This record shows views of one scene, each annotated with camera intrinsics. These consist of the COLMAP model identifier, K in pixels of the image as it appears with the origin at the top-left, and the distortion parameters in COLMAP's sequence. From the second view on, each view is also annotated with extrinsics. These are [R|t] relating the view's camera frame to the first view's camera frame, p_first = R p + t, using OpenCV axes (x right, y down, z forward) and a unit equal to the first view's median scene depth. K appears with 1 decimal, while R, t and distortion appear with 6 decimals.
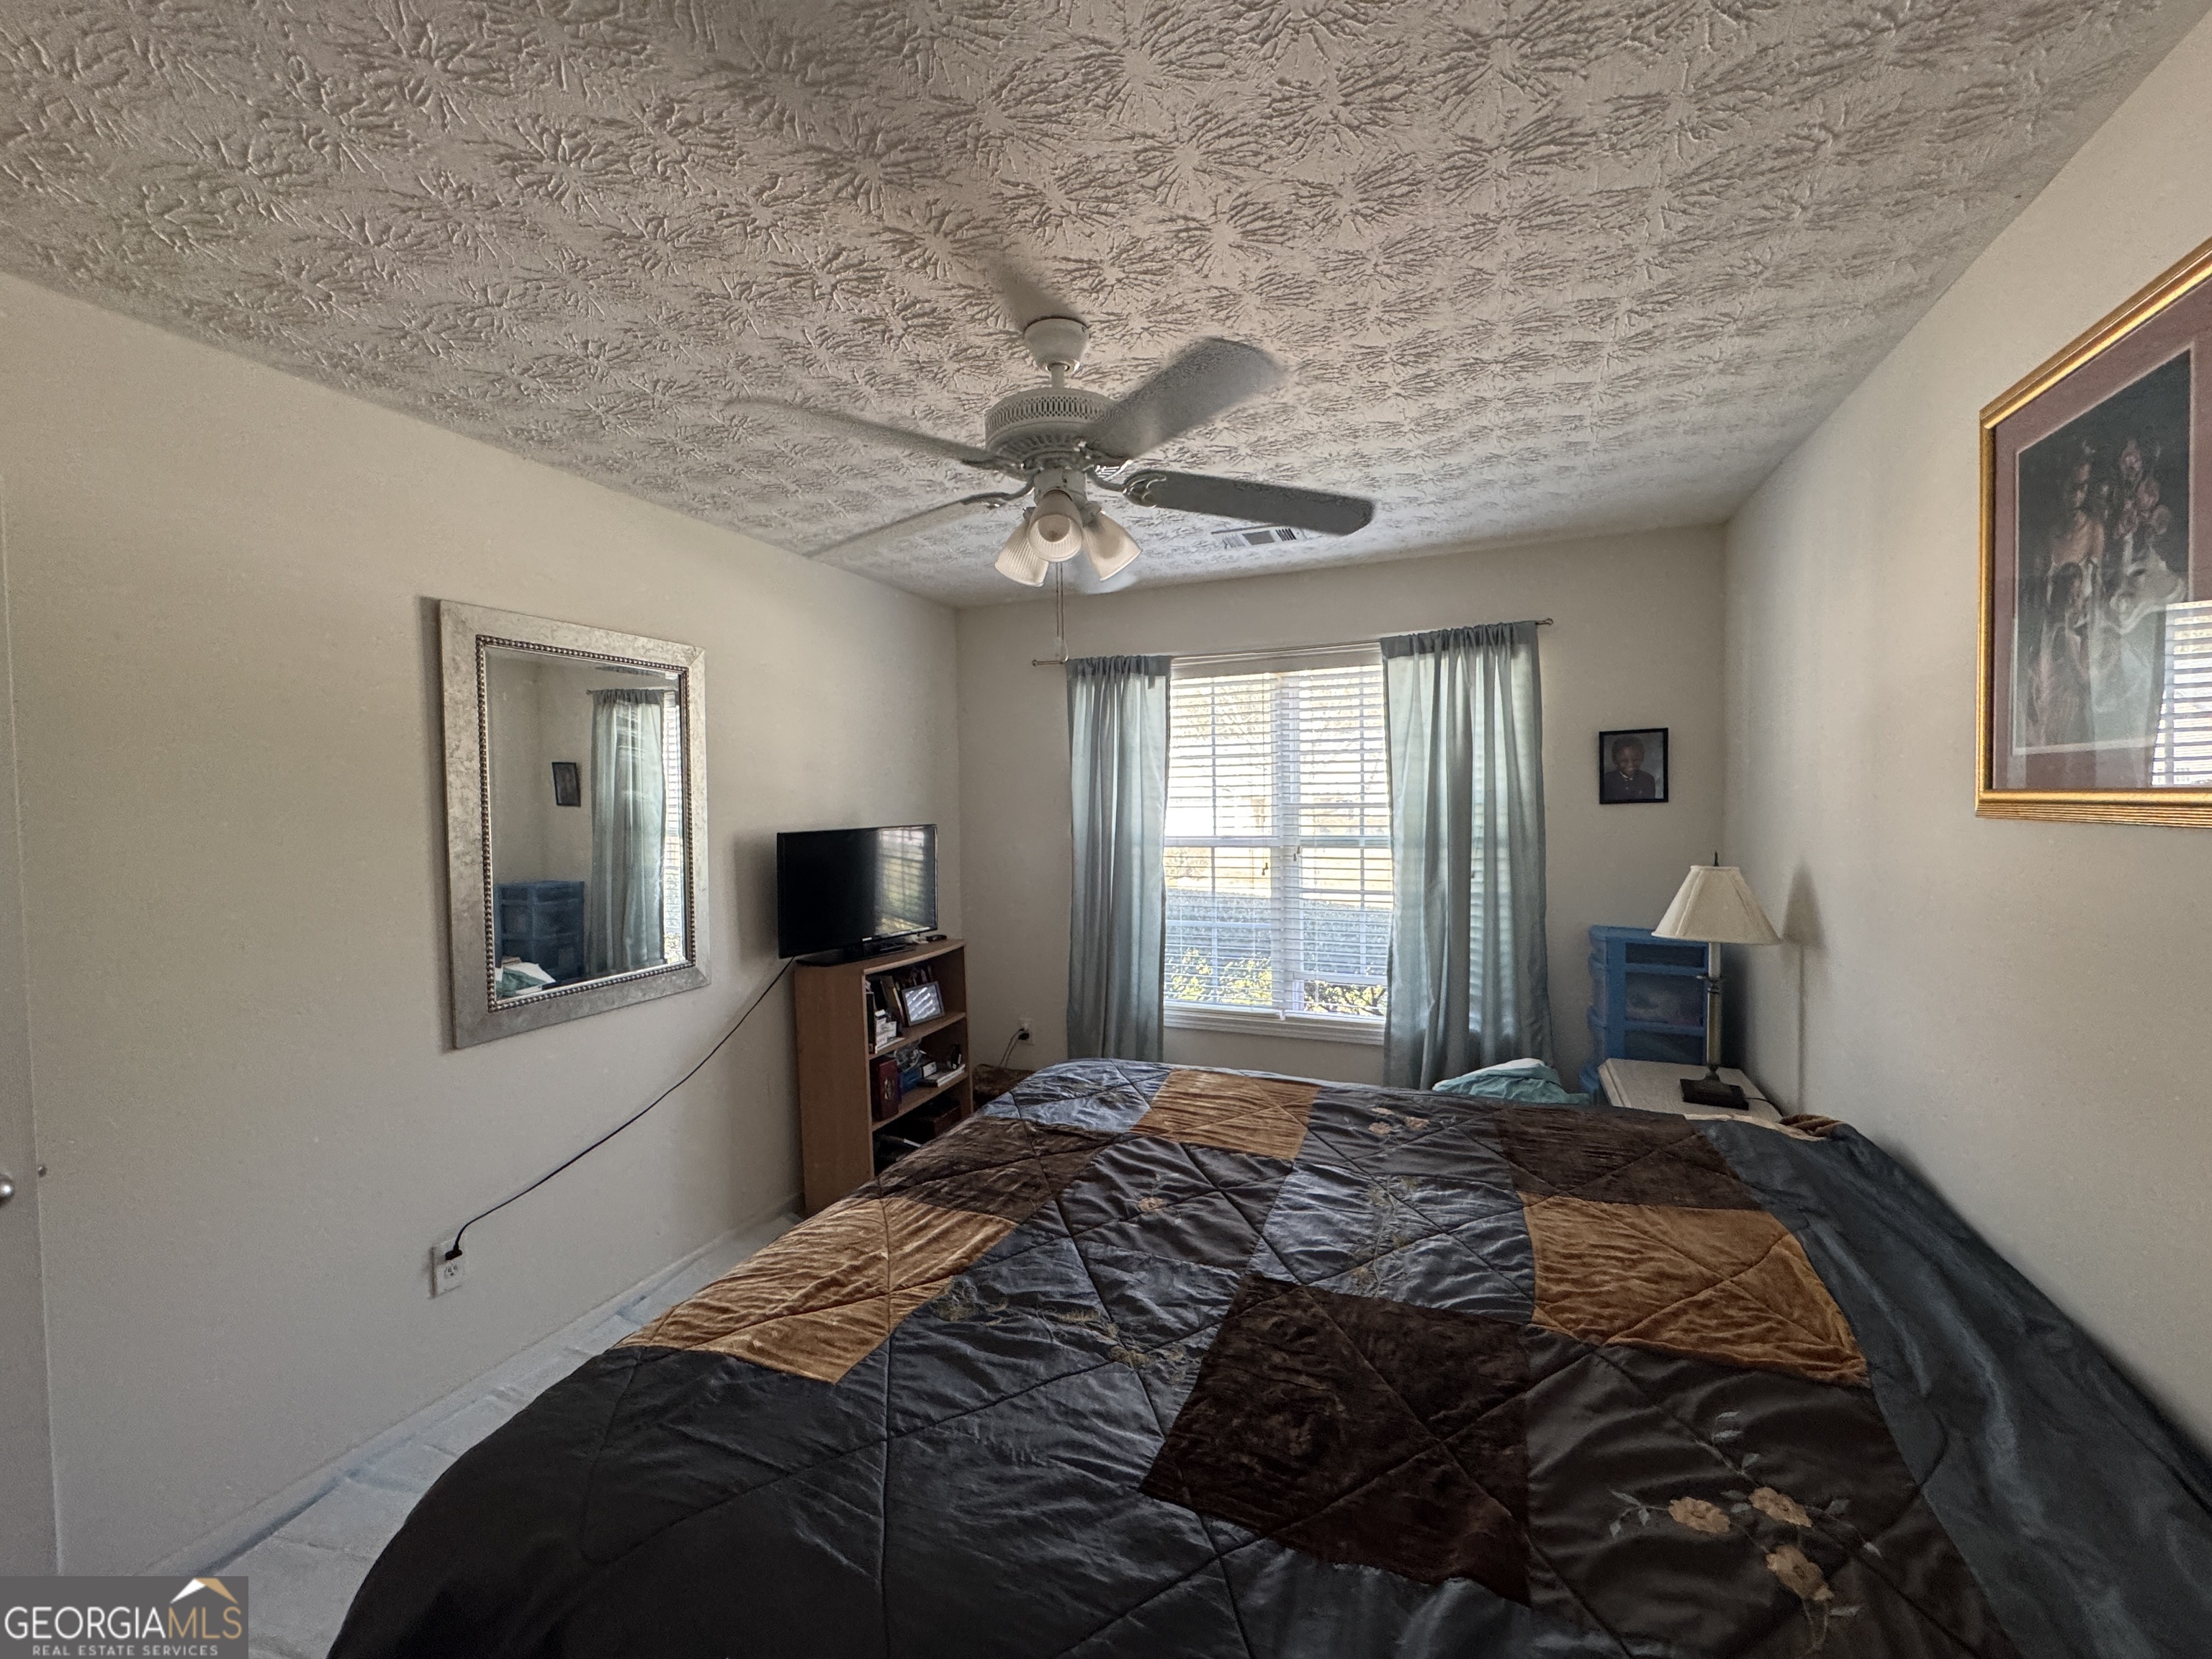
lens RADIAL K [[887.5, 0, 1091.7], [0, 887.5, 809.3], [0, 0, 1]] dist [-0.003704, 0.000757]
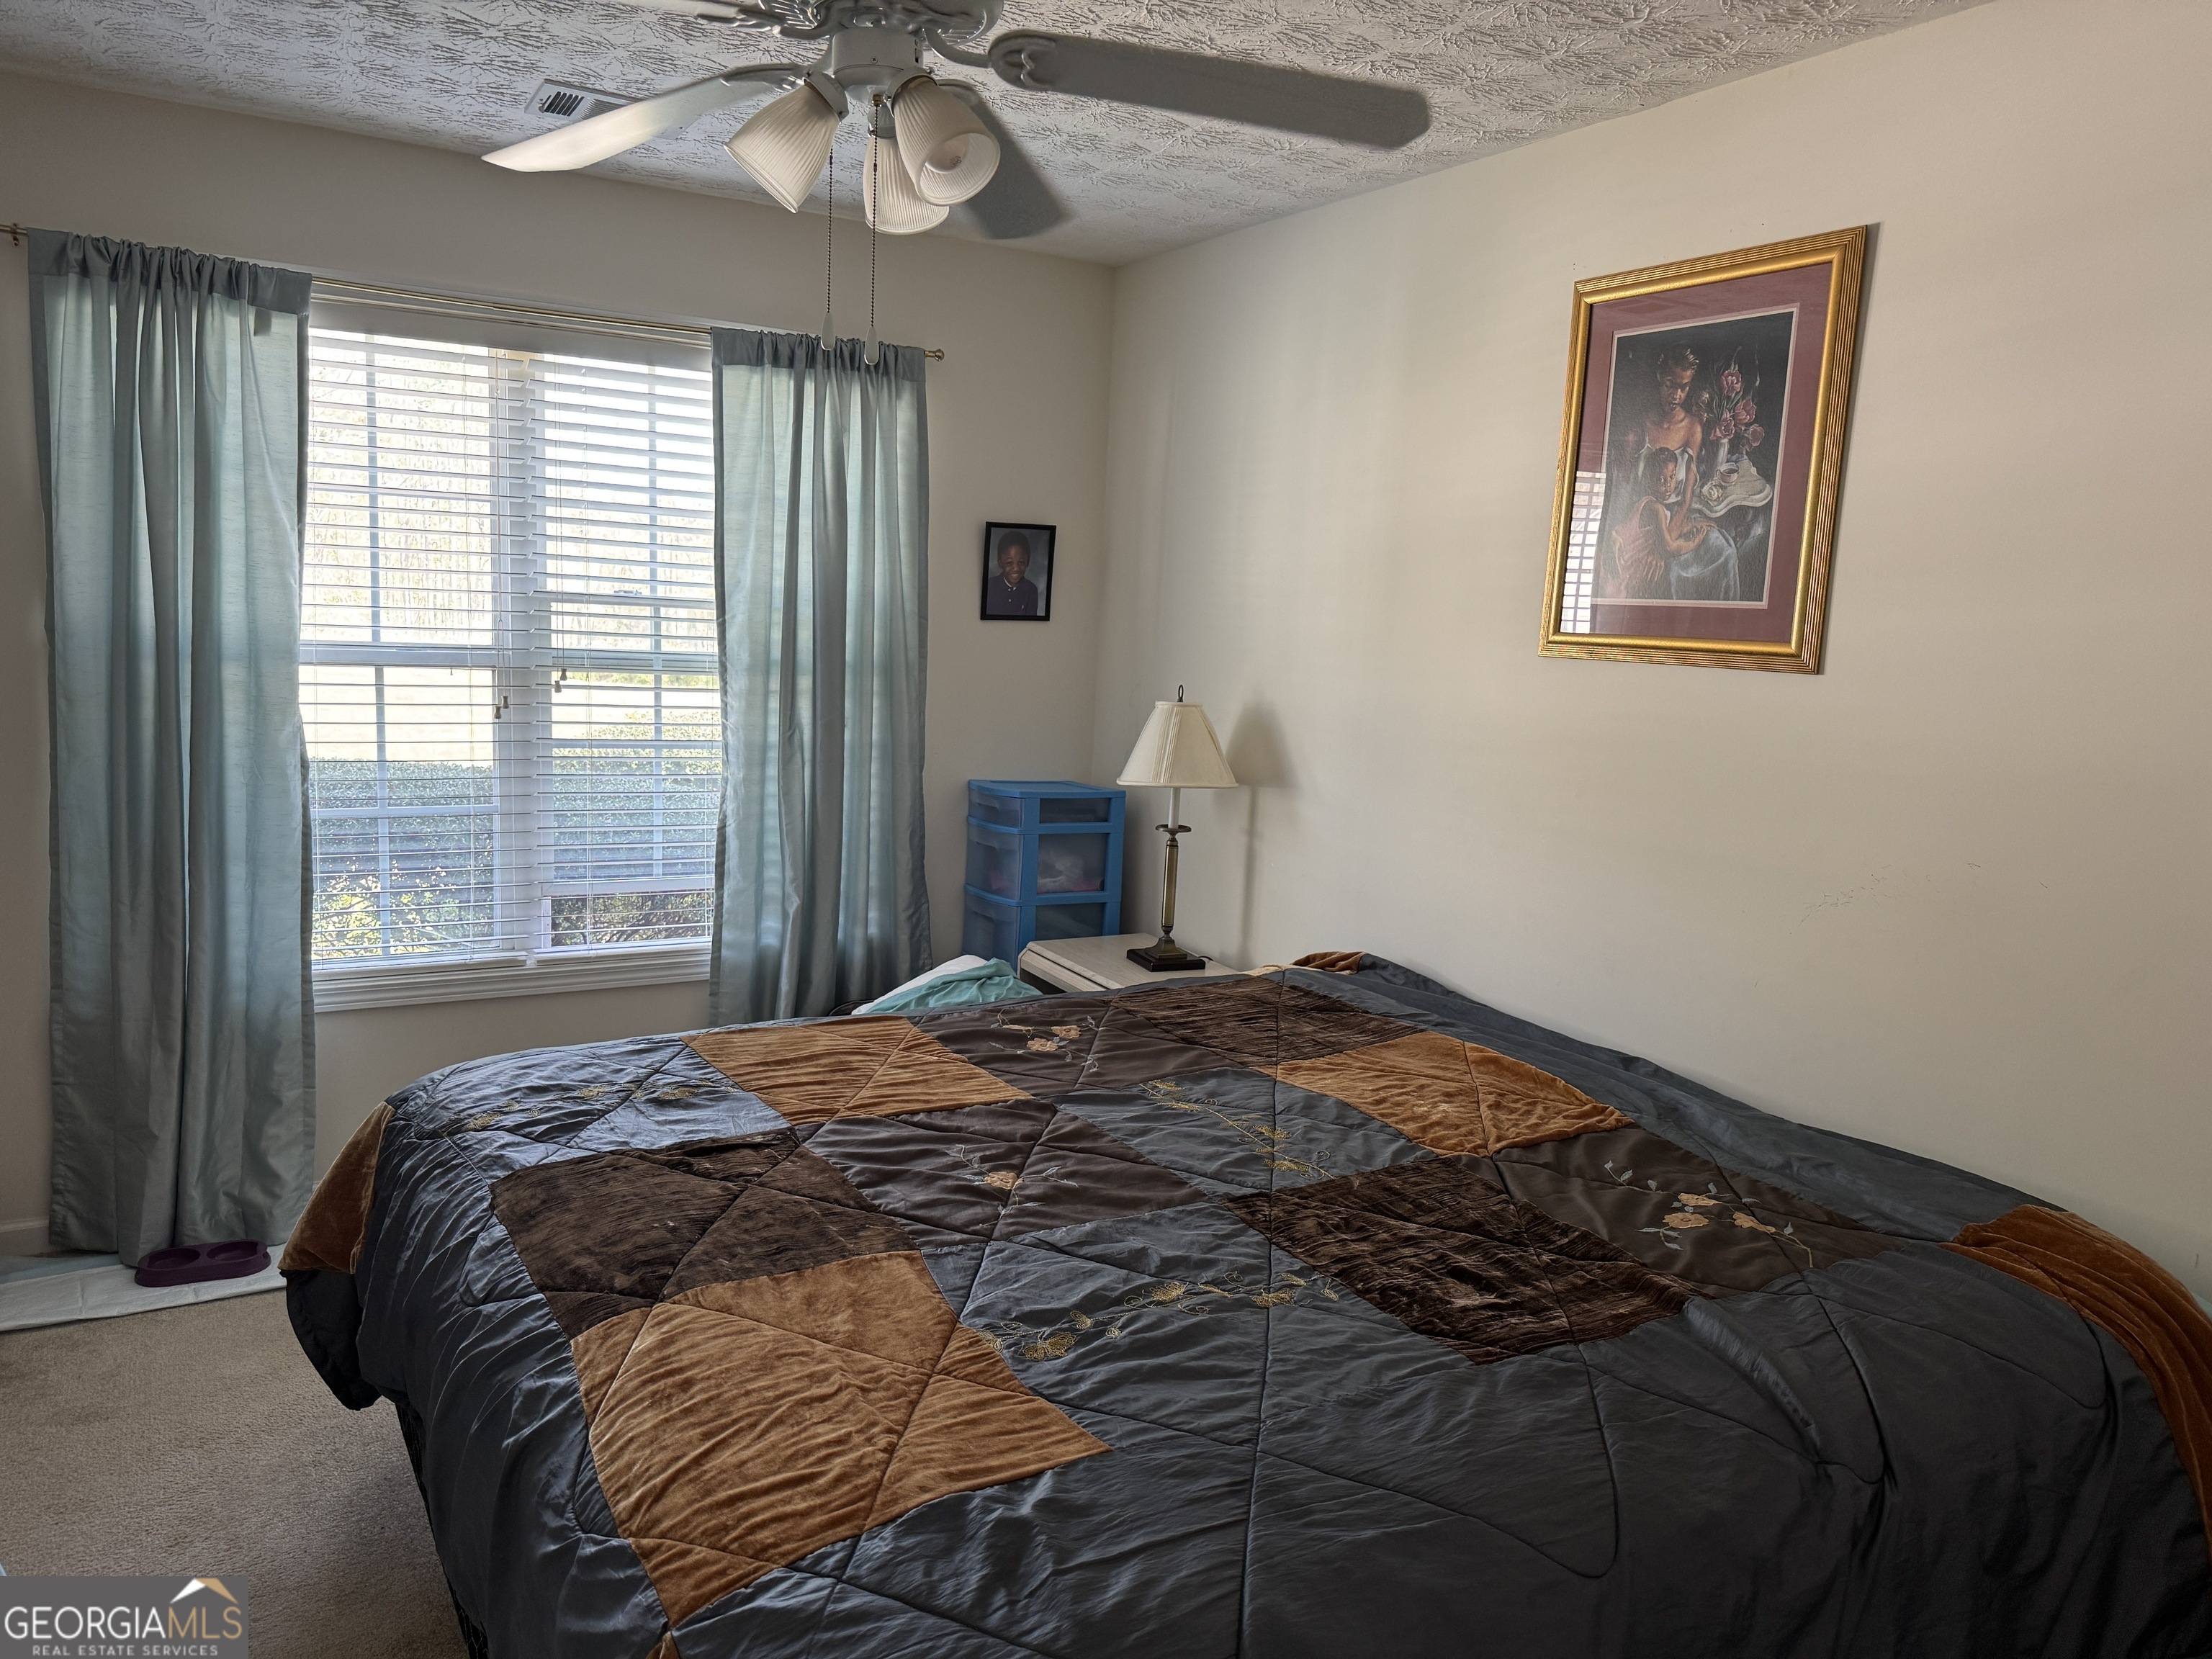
lens RADIAL K [[1560.3, 0, 1112.1], [0, 1560.3, 820.7], [0, 0, 1]] dist [0.061099, -0.082578]
pose [[0.594312, -0.064866, 0.801615, -0.618480], [-0.048289, 0.992066, 0.116078, 0.007567], [-0.802784, -0.107695, 0.586464, 0.162178]]
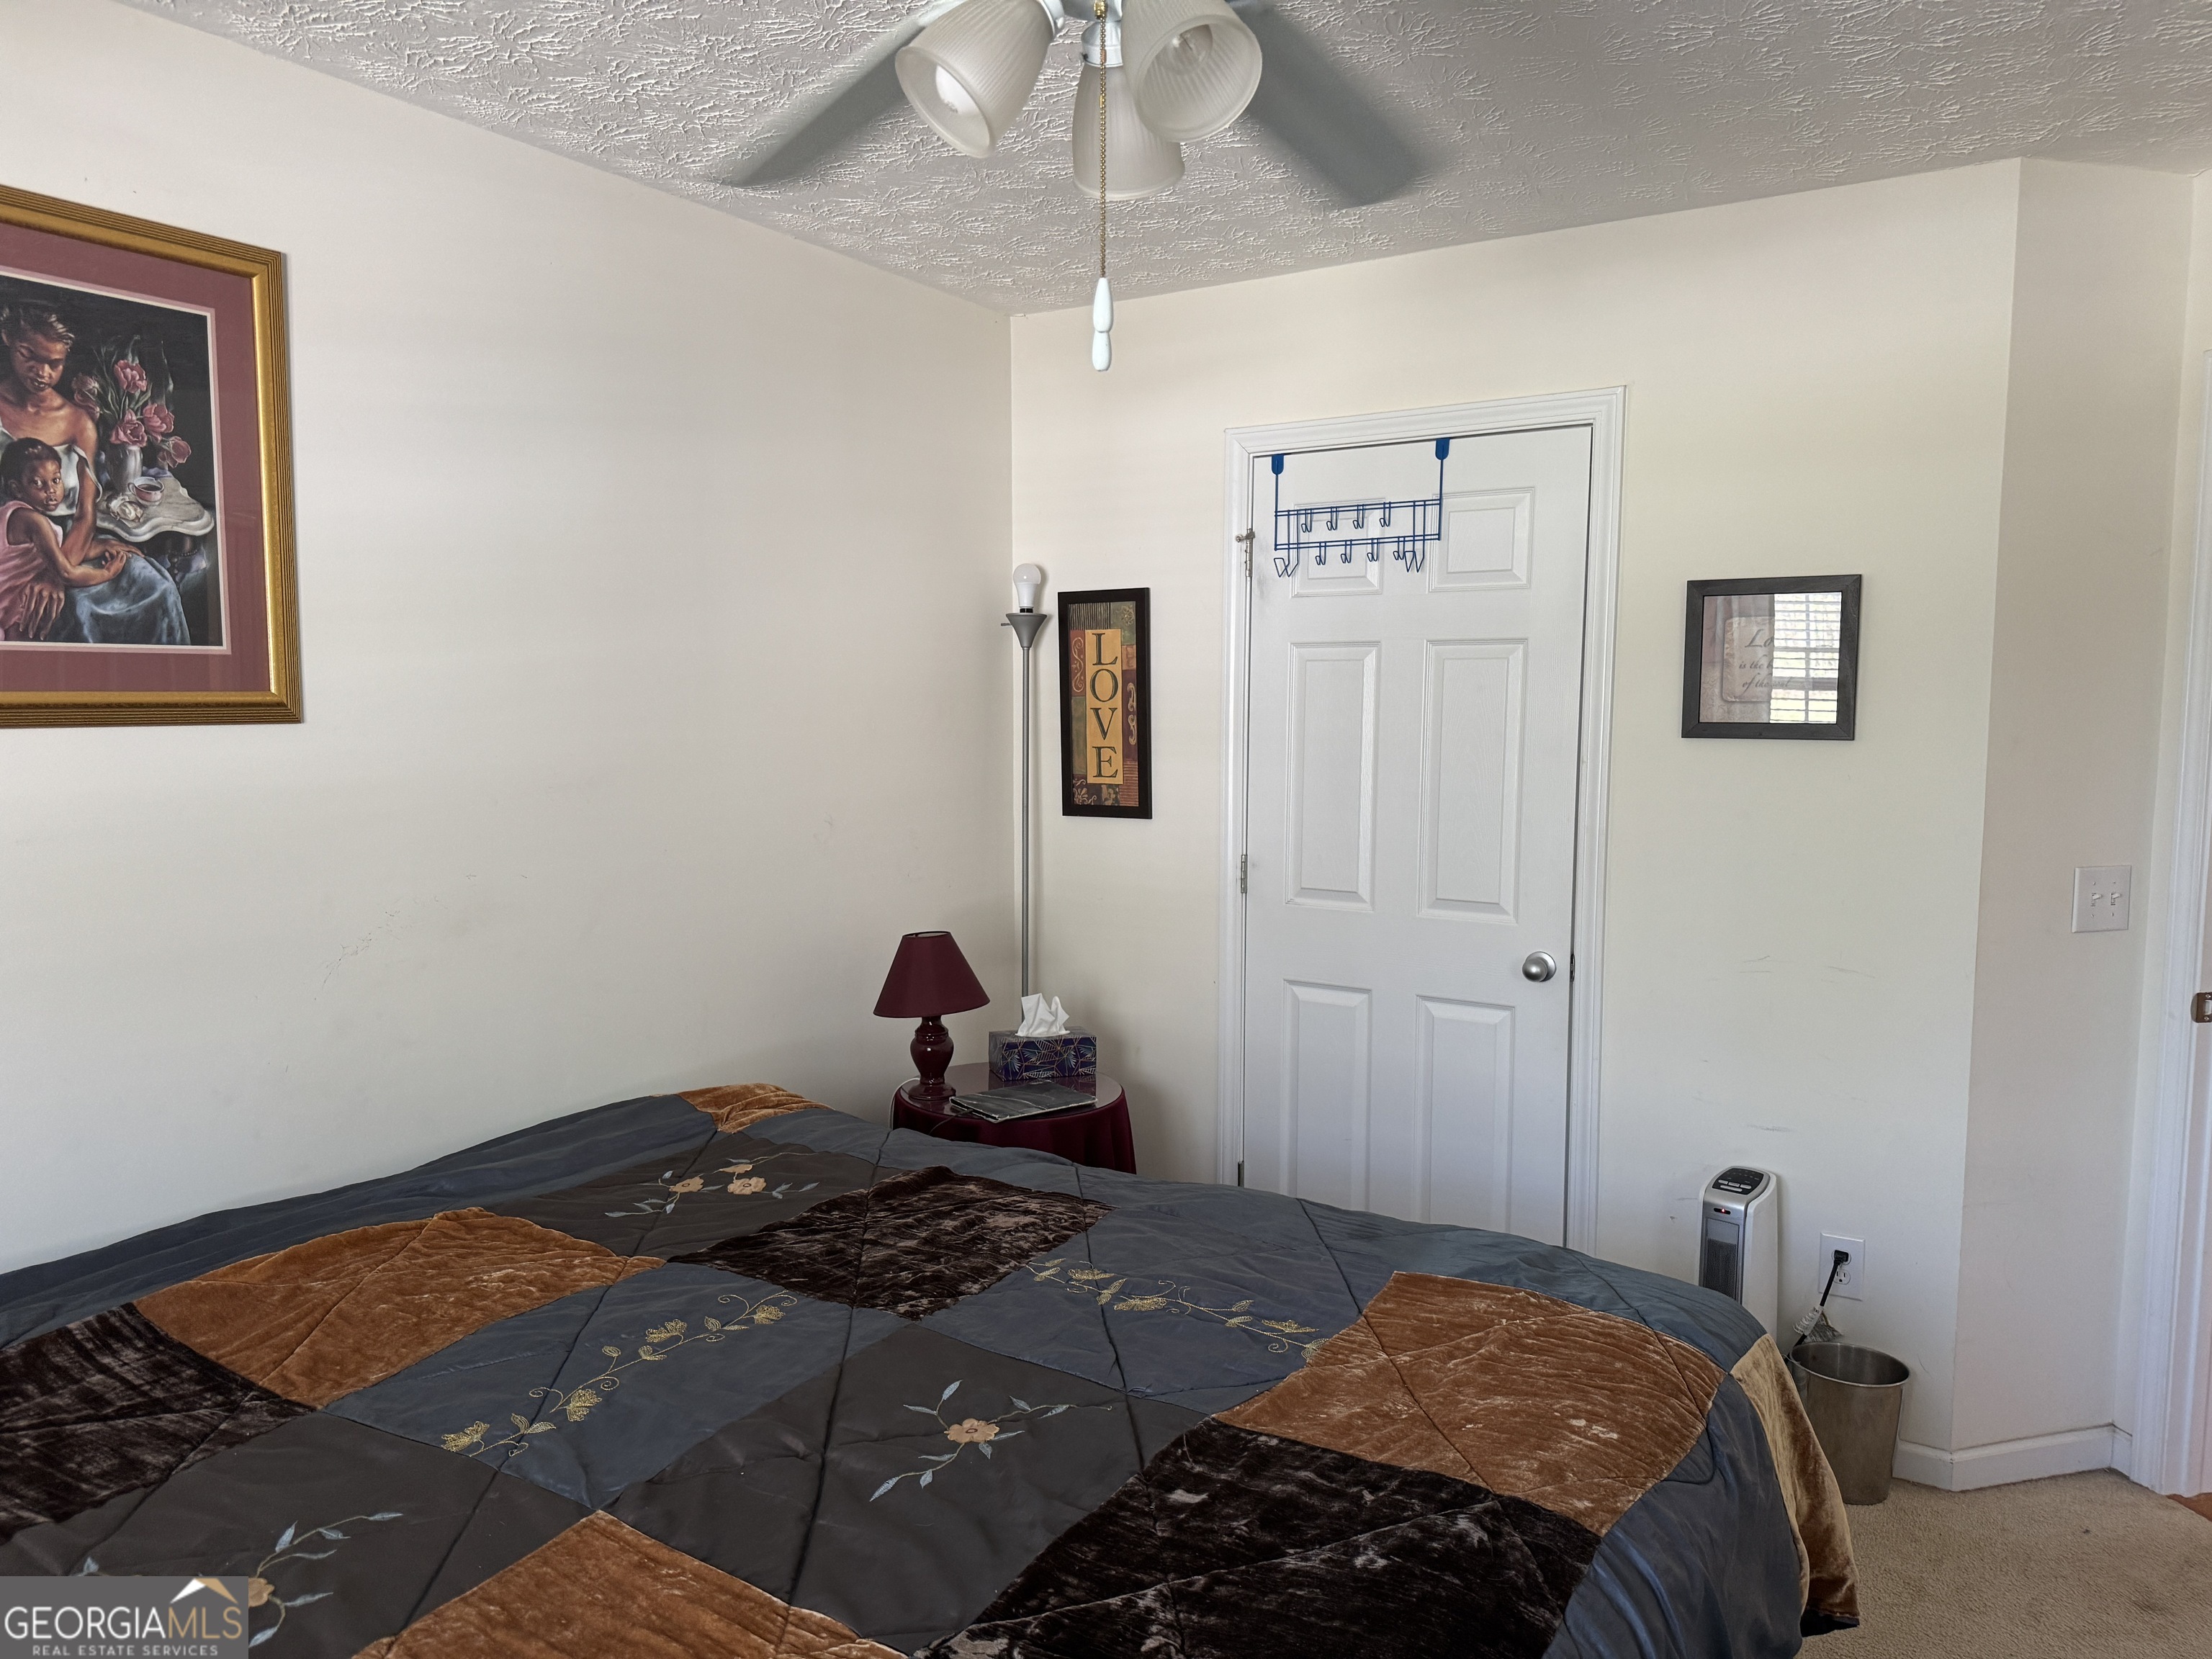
lens RADIAL K [[1560.3, 0, 1112.3], [0, 1560.3, 836.7], [0, 0, 1]] dist [0.061099, -0.082578]
pose [[-0.987493, -0.016522, 0.156793, -0.129928], [0.001225, 0.993660, 0.112423, -0.031888], [-0.157656, 0.111209, -0.981212, 1.369168]]
